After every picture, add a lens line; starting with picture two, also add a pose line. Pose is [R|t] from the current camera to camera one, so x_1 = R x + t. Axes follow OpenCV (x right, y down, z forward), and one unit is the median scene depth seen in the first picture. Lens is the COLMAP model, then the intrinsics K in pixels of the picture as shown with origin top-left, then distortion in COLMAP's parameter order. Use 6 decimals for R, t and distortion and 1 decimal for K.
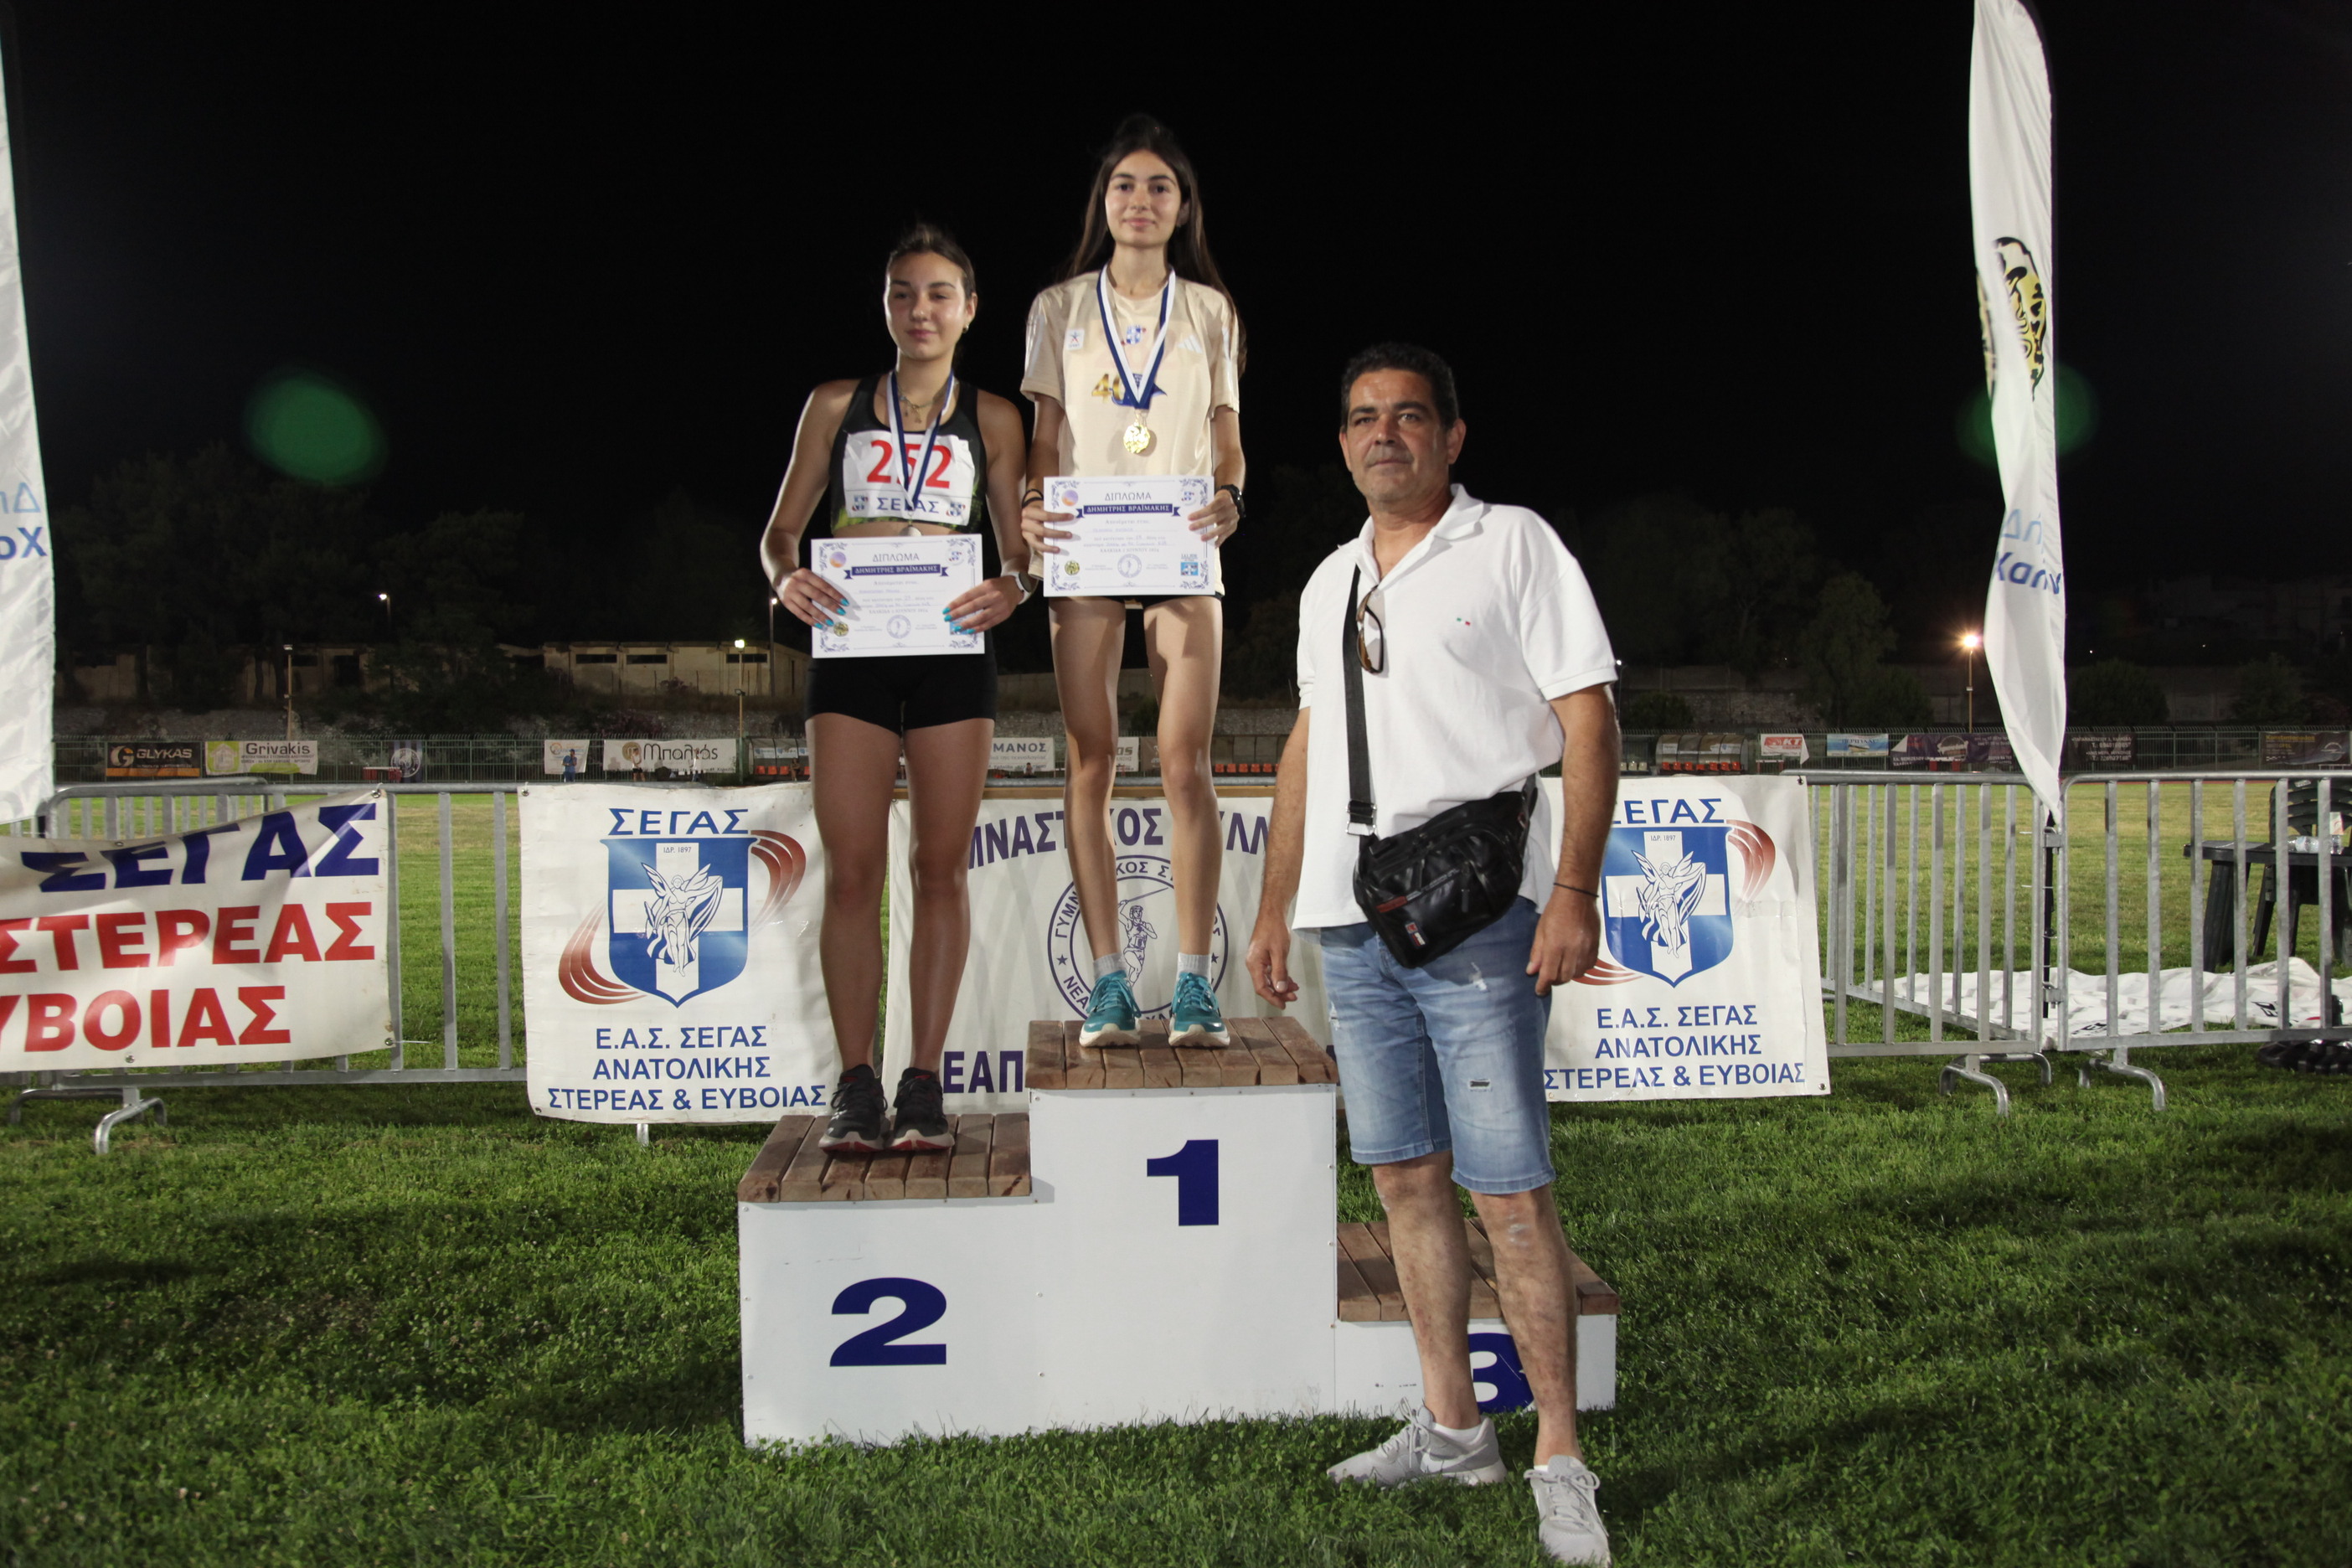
lens RADIAL K [[1793.0, 0, 1162.1], [0, 1793.0, 774.5], [0, 0, 1]] dist [-0.060833, 0.038020]
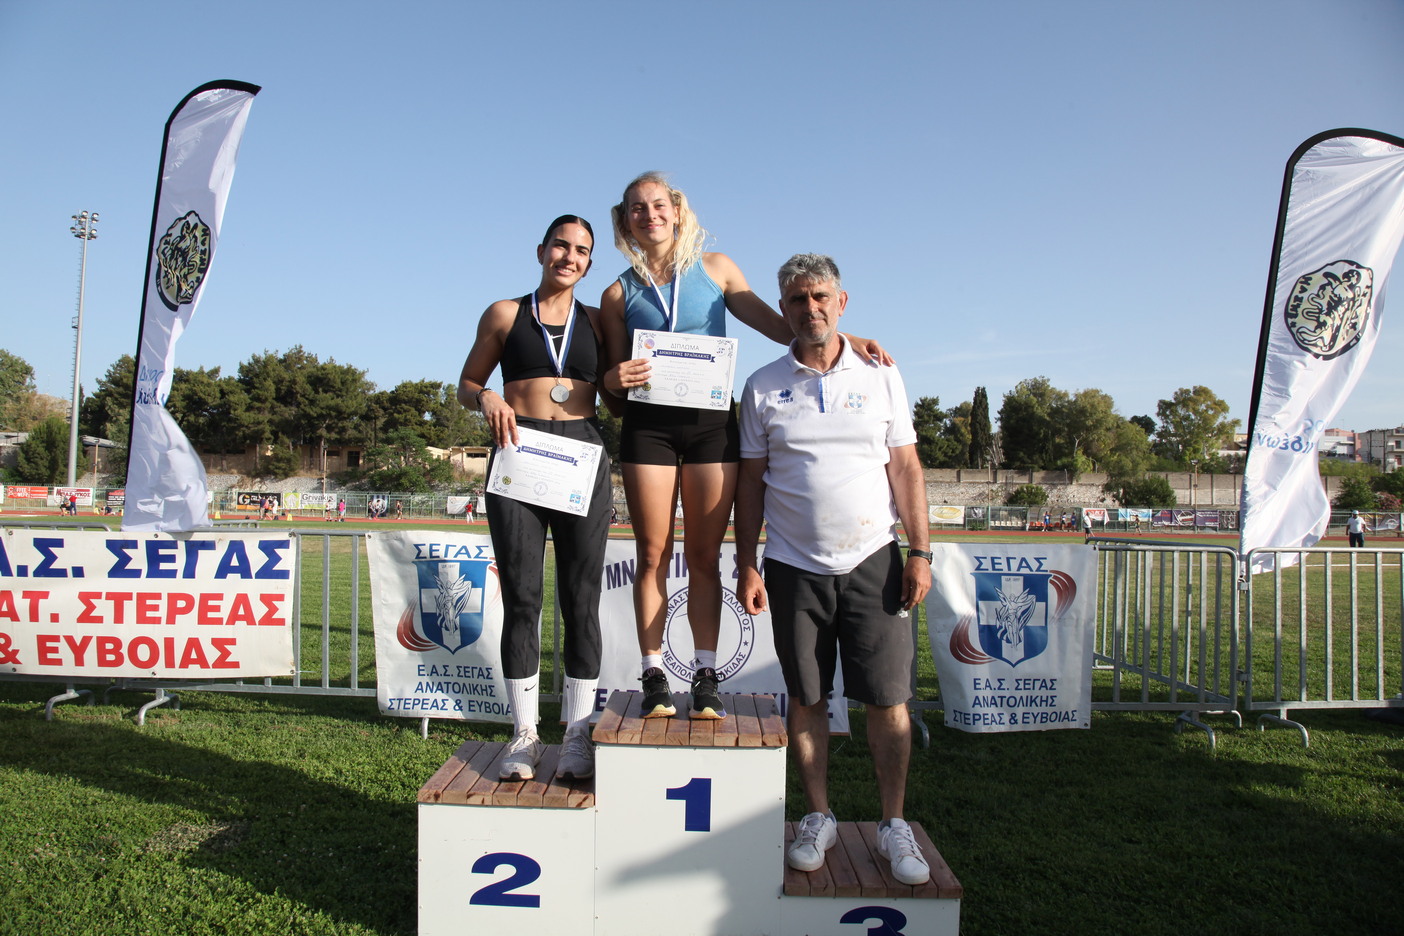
lens RADIAL K [[931.3, 0, 689.7], [0, 931.3, 478.6], [0, 0, 1]] dist [-0.109232, 0.046525]
pose [[0.996340, 0.021195, -0.082814, 0.043607], [-0.024878, 0.998735, -0.043698, -0.015335], [0.081783, 0.045598, 0.995607, 0.098161]]
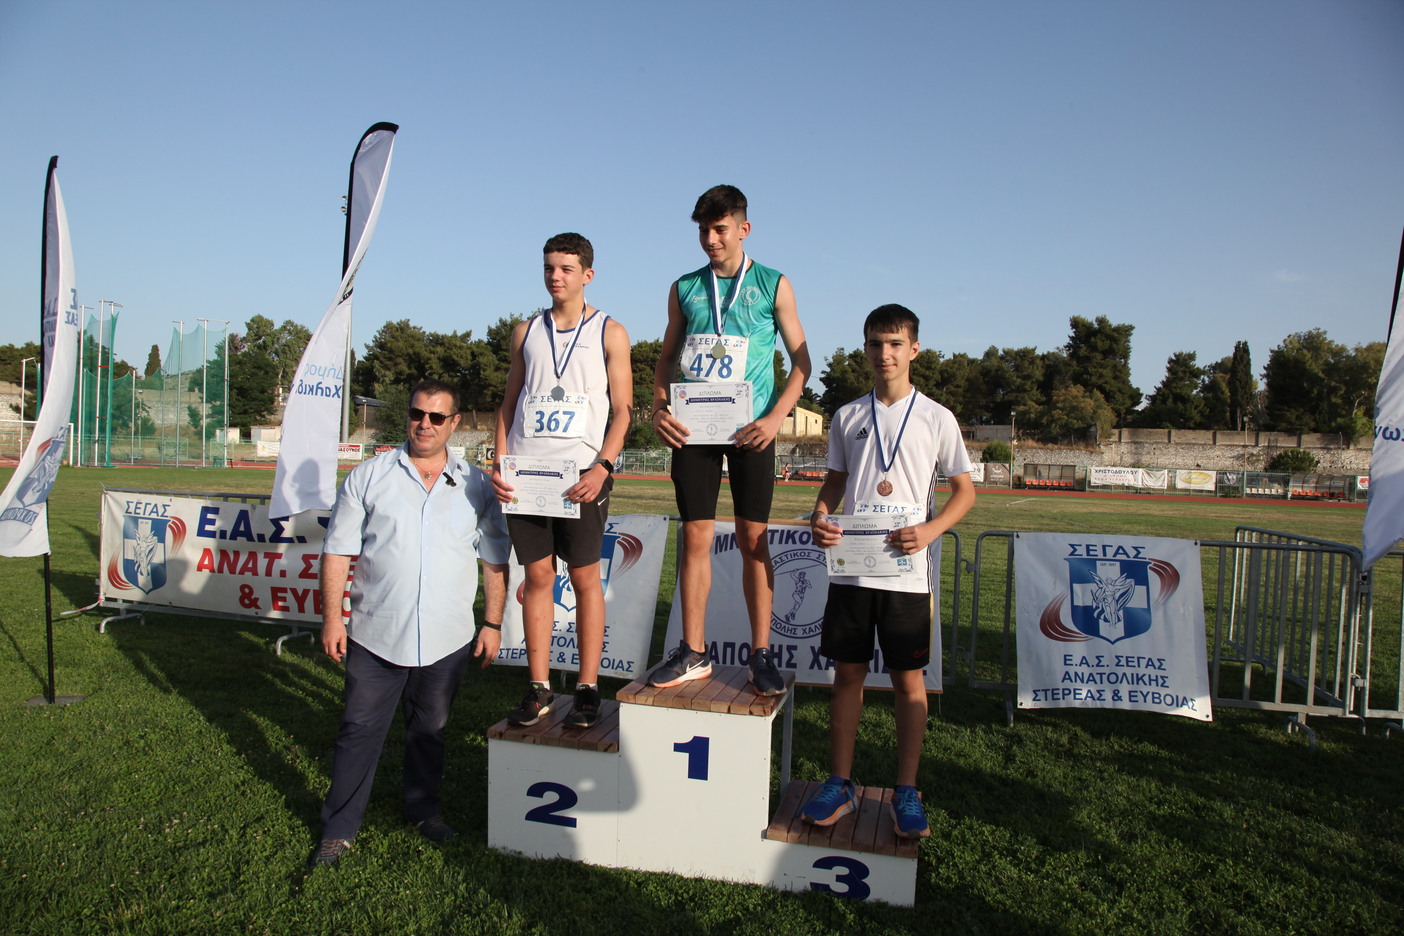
lens RADIAL K [[931.3, 0, 700.6], [0, 931.3, 501.5], [0, 0, 1]] dist [-0.109232, 0.046525]
pose [[0.947893, 0.048978, -0.314801, 0.189564], [-0.039828, 0.998578, 0.035437, -0.050158], [0.316089, -0.021052, 0.948496, 0.030852]]
